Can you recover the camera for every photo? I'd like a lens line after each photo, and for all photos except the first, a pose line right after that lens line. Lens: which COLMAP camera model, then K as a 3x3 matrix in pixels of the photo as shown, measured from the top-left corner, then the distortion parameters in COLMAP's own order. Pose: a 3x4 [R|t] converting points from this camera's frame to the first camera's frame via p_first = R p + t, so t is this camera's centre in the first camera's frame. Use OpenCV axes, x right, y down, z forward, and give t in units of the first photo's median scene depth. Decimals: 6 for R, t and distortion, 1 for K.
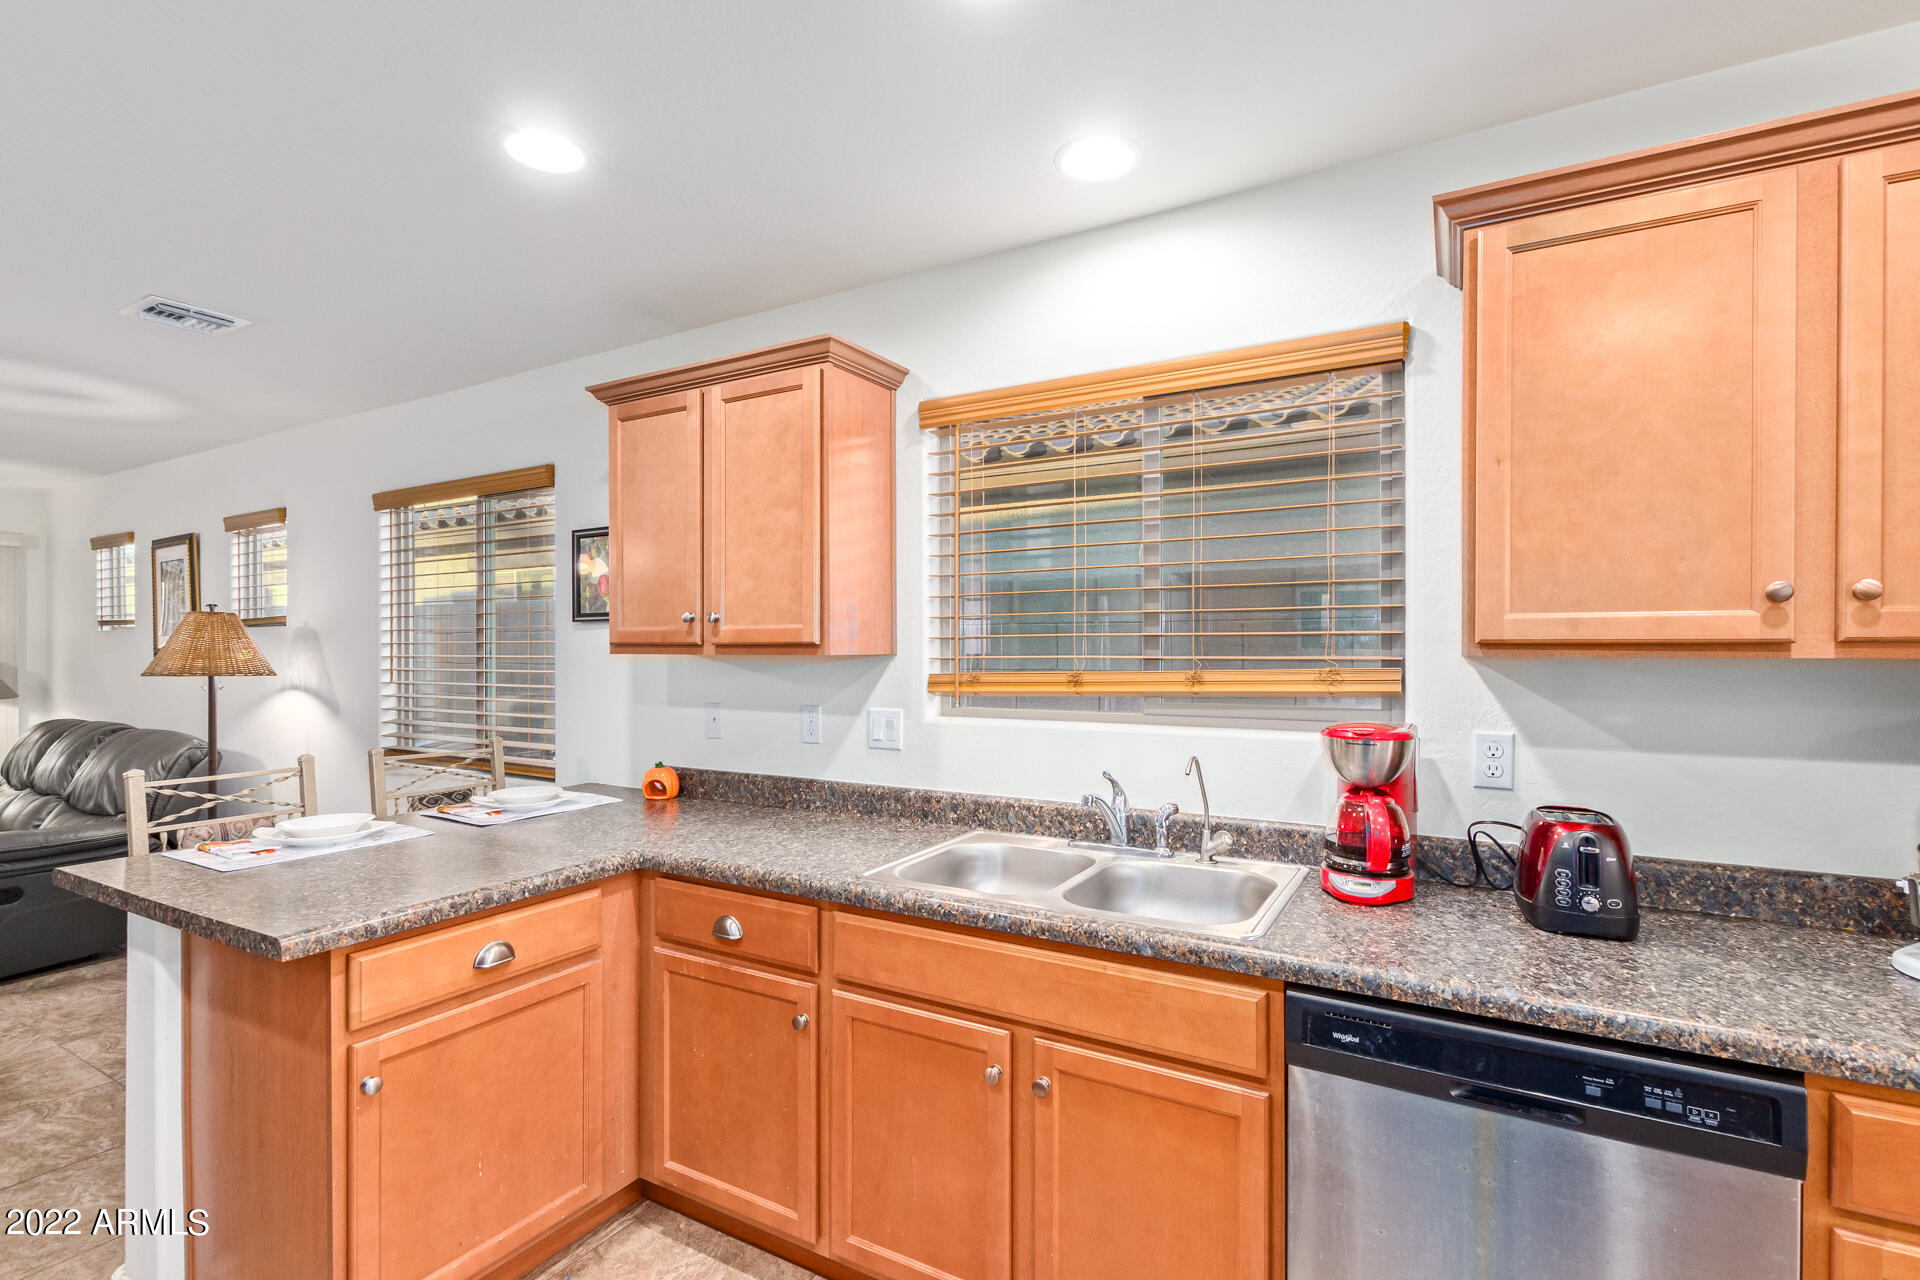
lens RADIAL K [[892.8, 0, 954.2], [0, 892.8, 654.3], [0, 0, 1]] dist [0.004271, -0.000491]
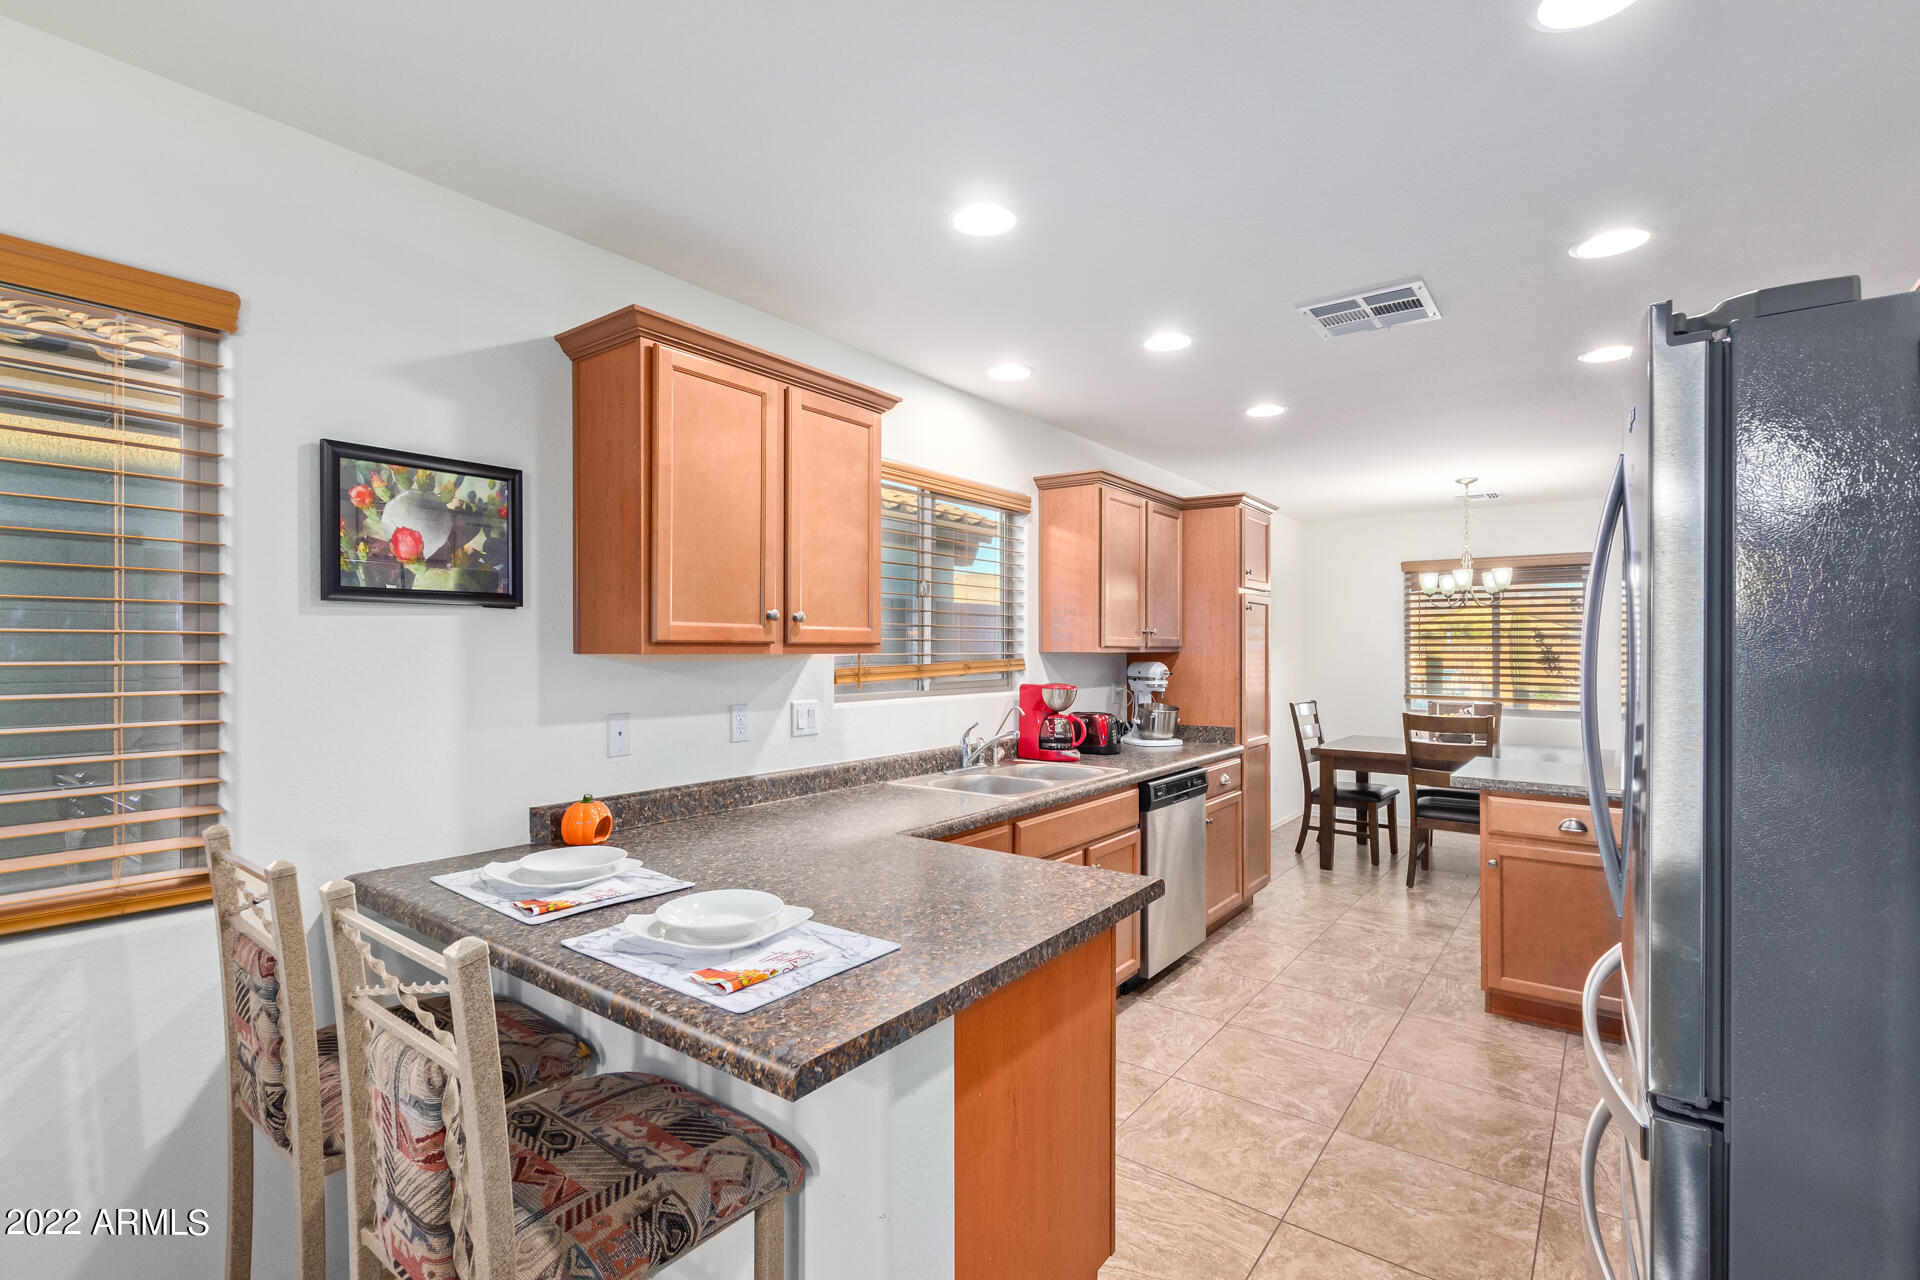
lens RADIAL K [[892.8, 0, 960.6], [0, 892.8, 630.6], [0, 0, 1]] dist [0.004271, -0.000491]
pose [[0.119448, 0.020720, 0.992624, -1.148122], [0.006516, 0.999744, -0.021653, -0.002028], [-0.992819, 0.009054, 0.119282, 0.642717]]
